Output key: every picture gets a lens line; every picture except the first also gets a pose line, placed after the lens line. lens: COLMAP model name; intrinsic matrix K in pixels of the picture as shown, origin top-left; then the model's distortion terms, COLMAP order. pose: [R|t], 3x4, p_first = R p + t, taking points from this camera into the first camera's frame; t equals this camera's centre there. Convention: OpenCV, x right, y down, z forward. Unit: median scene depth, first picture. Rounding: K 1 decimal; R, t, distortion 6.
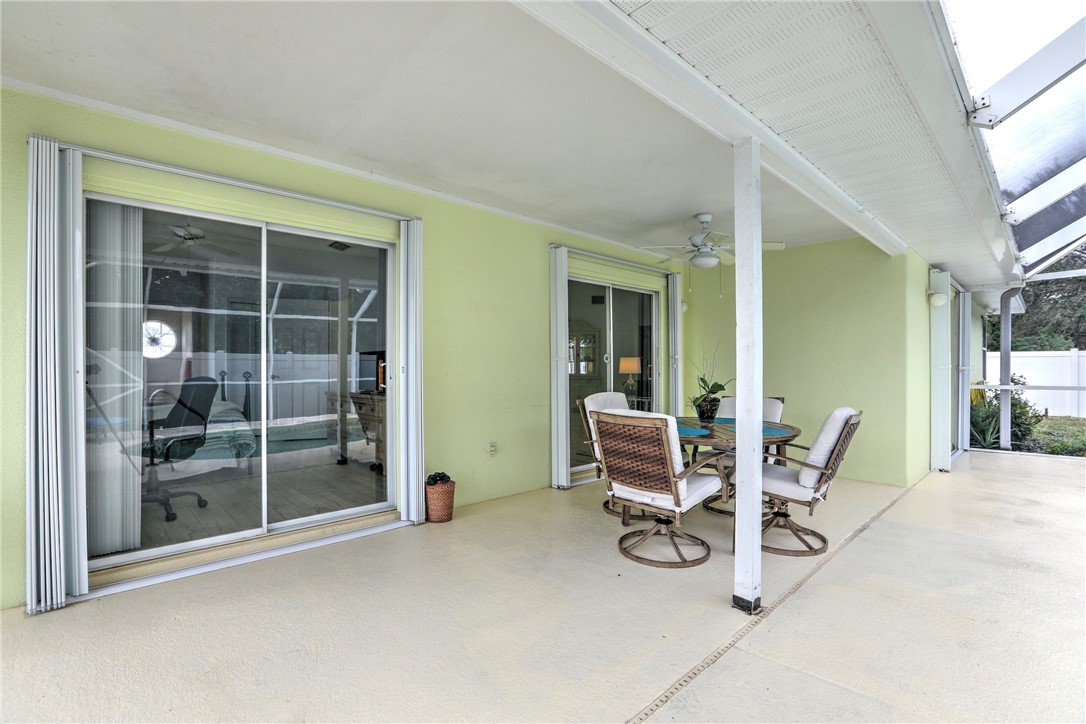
lens RADIAL K [[490.0, 0, 544.7], [0, 490.0, 359.4], [0, 0, 1]] dist [-0.049578, 0.016293]
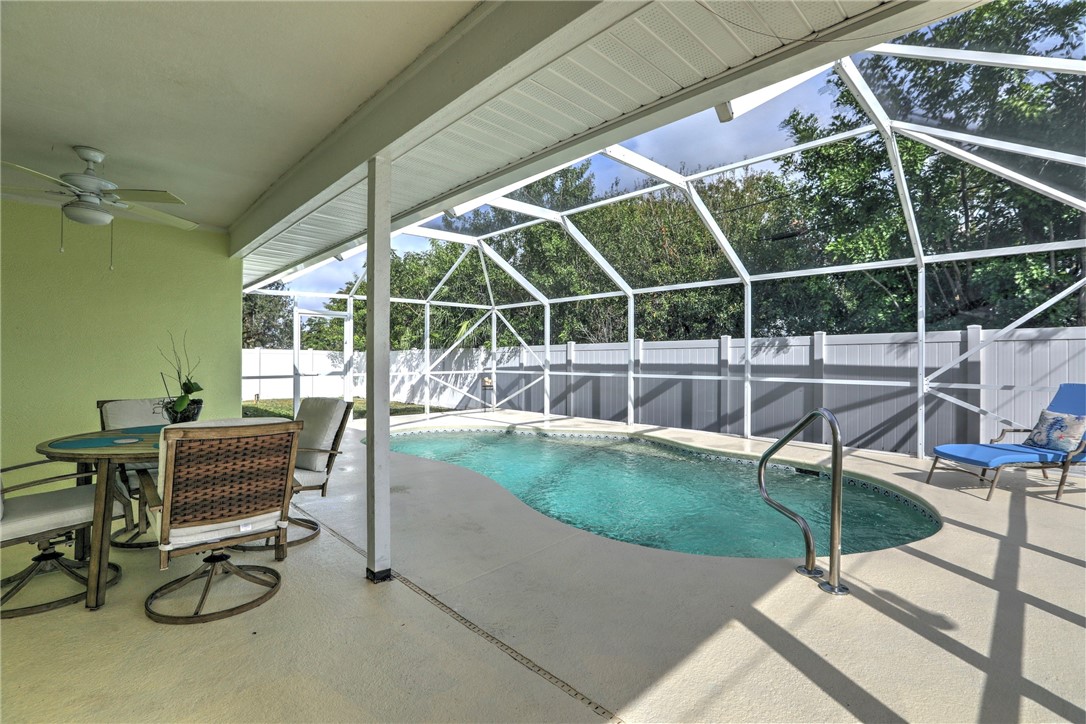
lens RADIAL K [[490.0, 0, 544.7], [0, 490.0, 359.4], [0, 0, 1]] dist [-0.049578, 0.016293]
pose [[0.010235, 0.000424, 0.999948, -0.542102], [-0.008748, 0.999962, -0.000334, 0.007676], [-0.999909, -0.008745, 0.010238, 0.484067]]
